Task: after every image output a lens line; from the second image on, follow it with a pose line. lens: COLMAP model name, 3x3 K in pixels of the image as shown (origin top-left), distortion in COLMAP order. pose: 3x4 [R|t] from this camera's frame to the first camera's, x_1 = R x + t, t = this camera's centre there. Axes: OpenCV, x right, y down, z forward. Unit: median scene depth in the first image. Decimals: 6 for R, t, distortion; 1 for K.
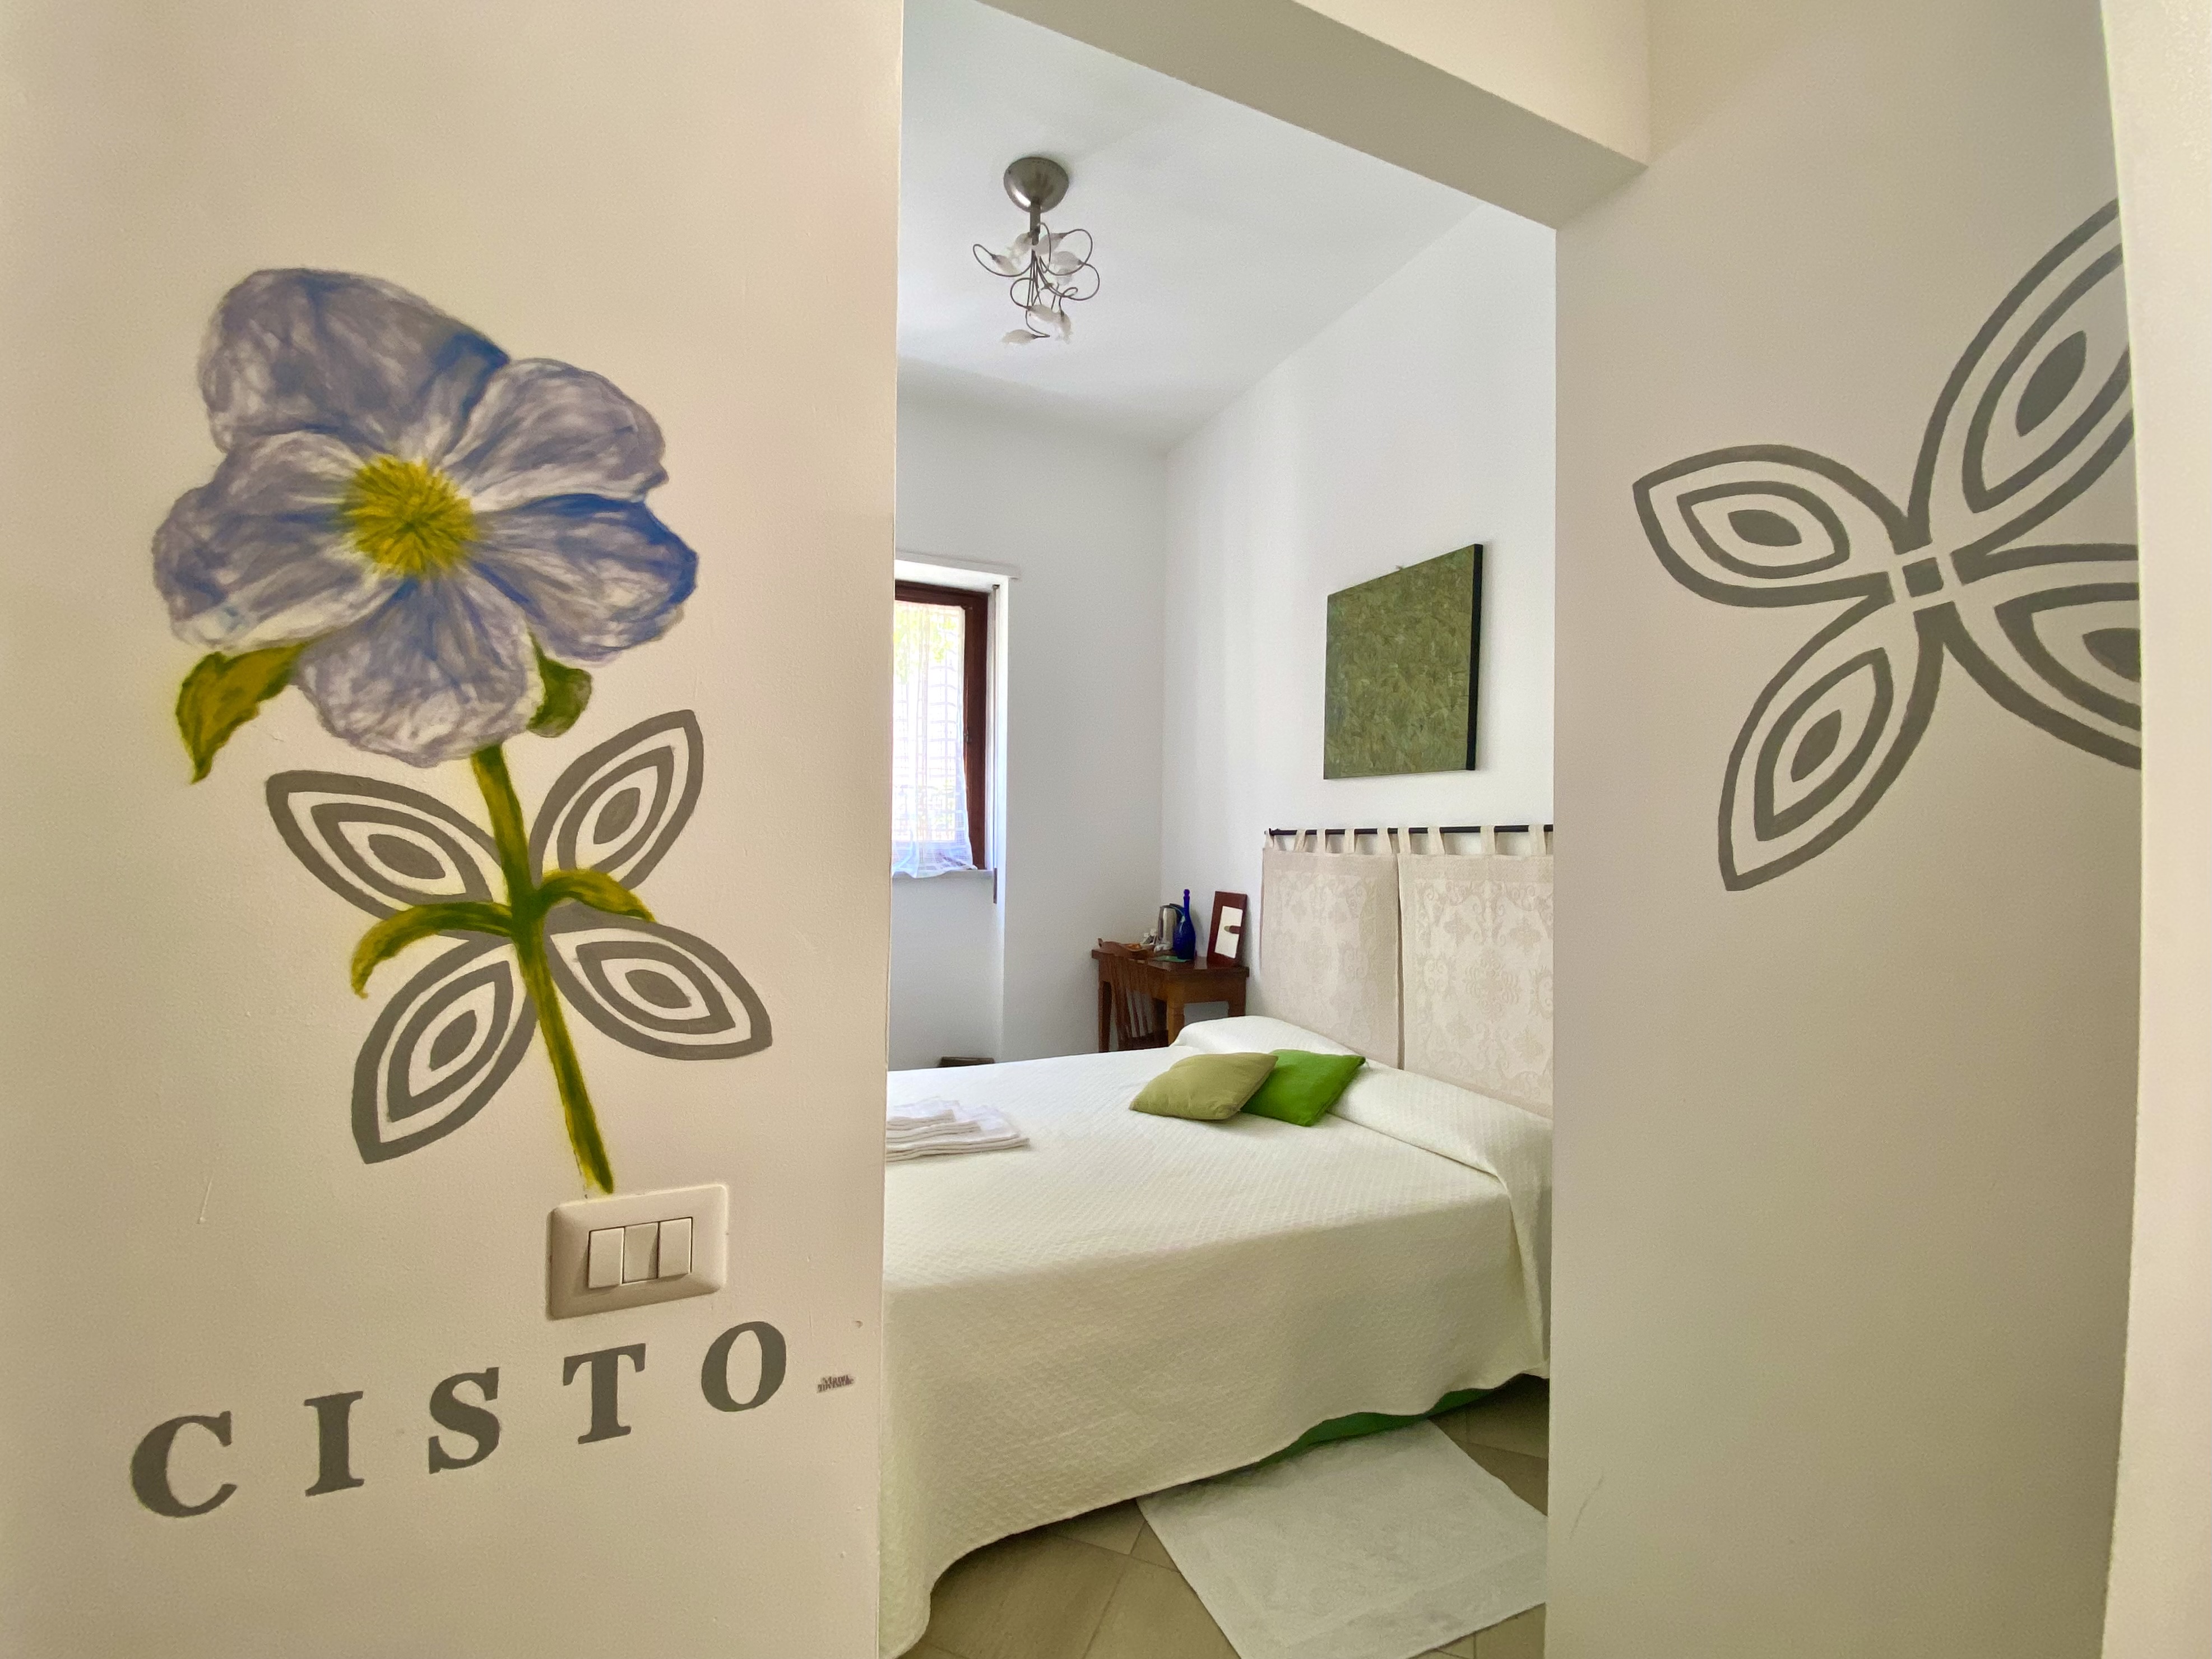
lens RADIAL K [[920.8, 0, 1113.0], [0, 920.8, 845.1], [0, 0, 1]] dist [0.063813, -0.035056]
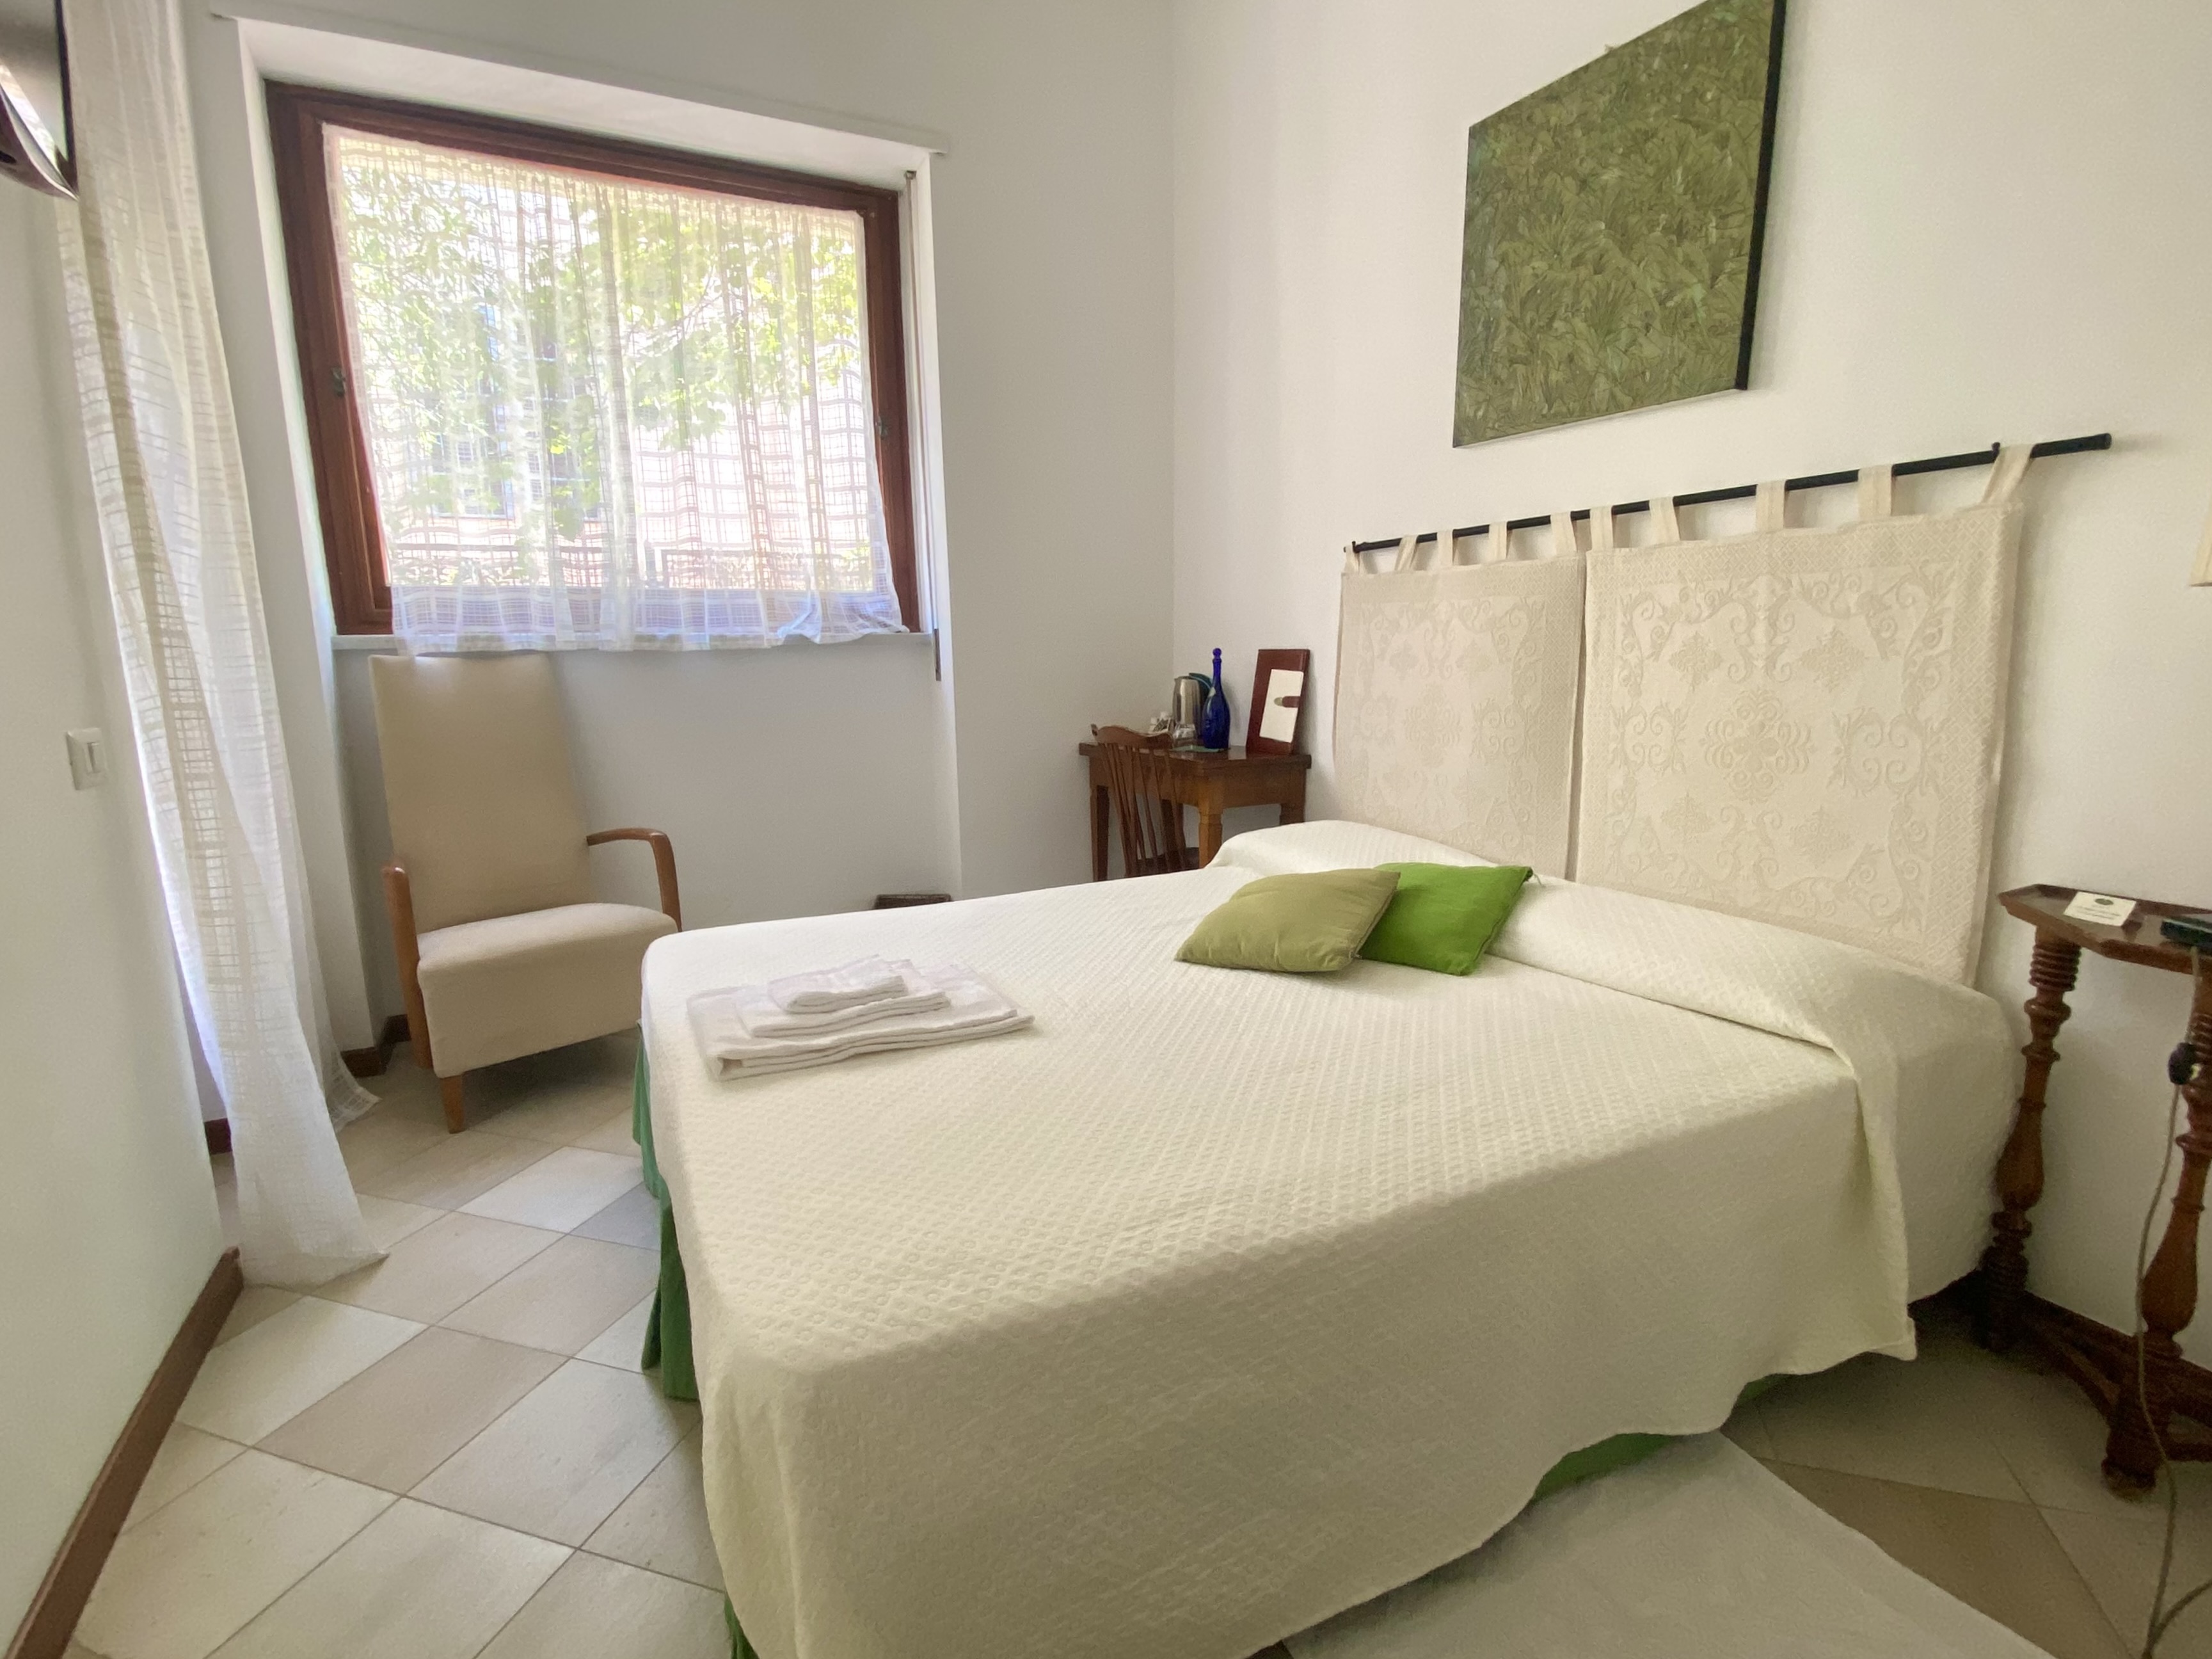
lens RADIAL K [[920.9, 0, 1113.0], [0, 920.9, 845.1], [0, 0, 1]] dist [0.063813, -0.035056]
pose [[0.996643, -0.034860, 0.074083, -0.069490], [0.021380, 0.984245, 0.175511, 0.087867], [-0.079034, -0.173337, 0.981686, 0.368071]]
